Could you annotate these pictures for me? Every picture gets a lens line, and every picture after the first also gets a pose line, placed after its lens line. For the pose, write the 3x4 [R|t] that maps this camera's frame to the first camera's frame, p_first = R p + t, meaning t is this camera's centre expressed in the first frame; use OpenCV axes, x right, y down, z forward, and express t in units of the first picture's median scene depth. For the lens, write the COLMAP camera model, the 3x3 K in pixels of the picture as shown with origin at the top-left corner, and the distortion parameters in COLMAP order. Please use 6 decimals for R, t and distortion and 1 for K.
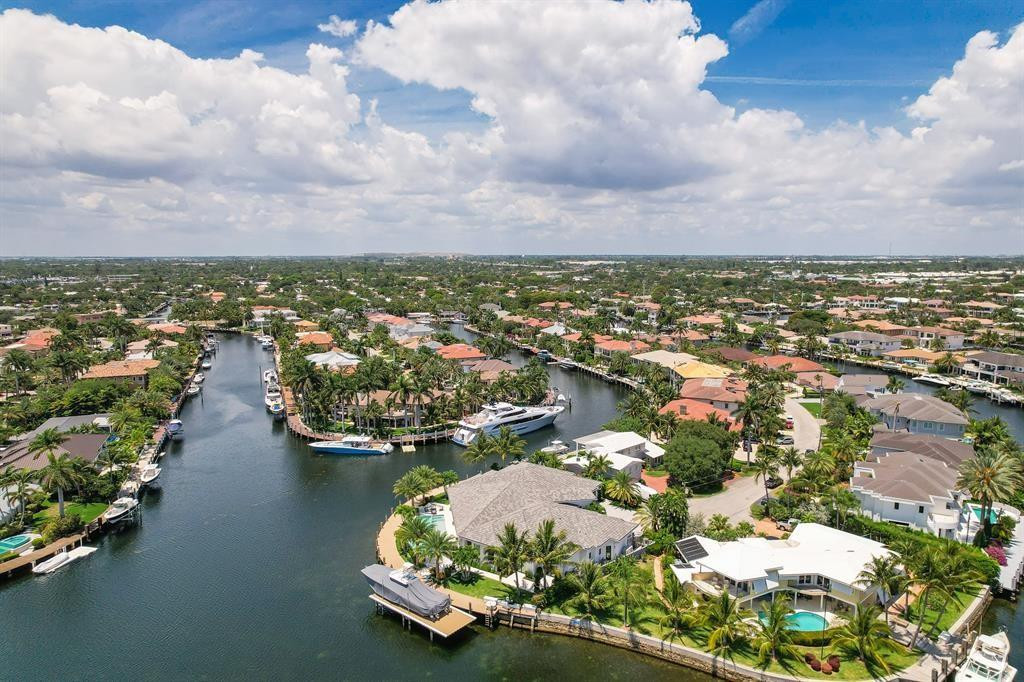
lens RADIAL K [[646.4, 0, 512.0], [0, 646.4, 341.0], [0, 0, 1]] dist [-0.063856, 0.083779]
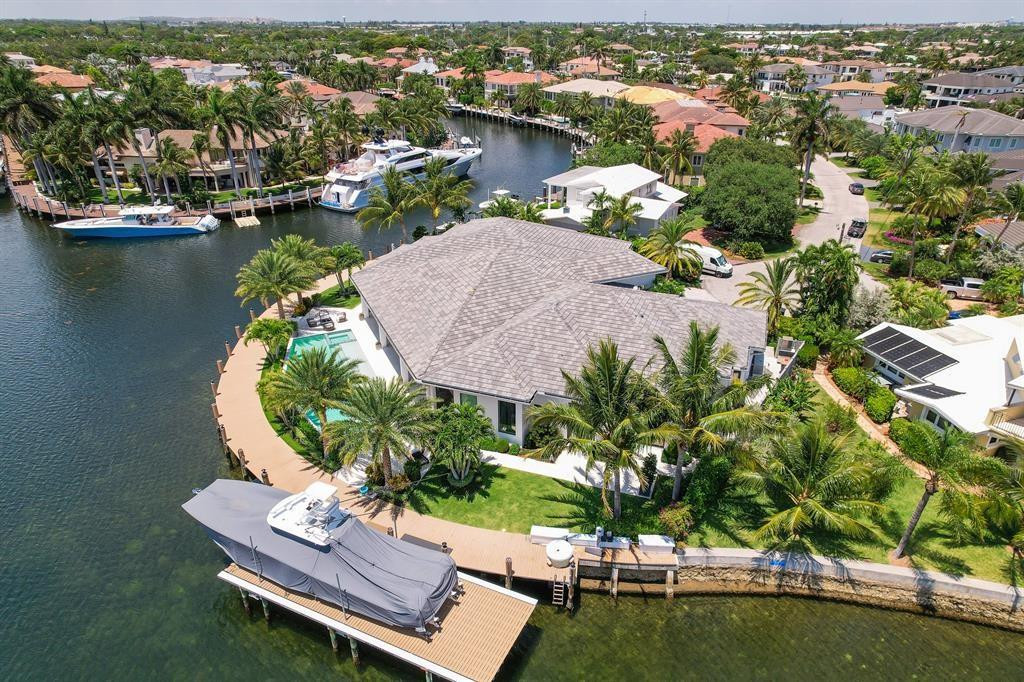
lens RADIAL K [[646.4, 0, 512.0], [0, 646.4, 341.0], [0, 0, 1]] dist [-0.063856, 0.083779]
pose [[0.967577, -0.106618, 0.228971, -0.072040], [0.027822, 0.946013, 0.322931, 0.088283], [-0.251040, -0.306090, 0.918307, 0.368249]]
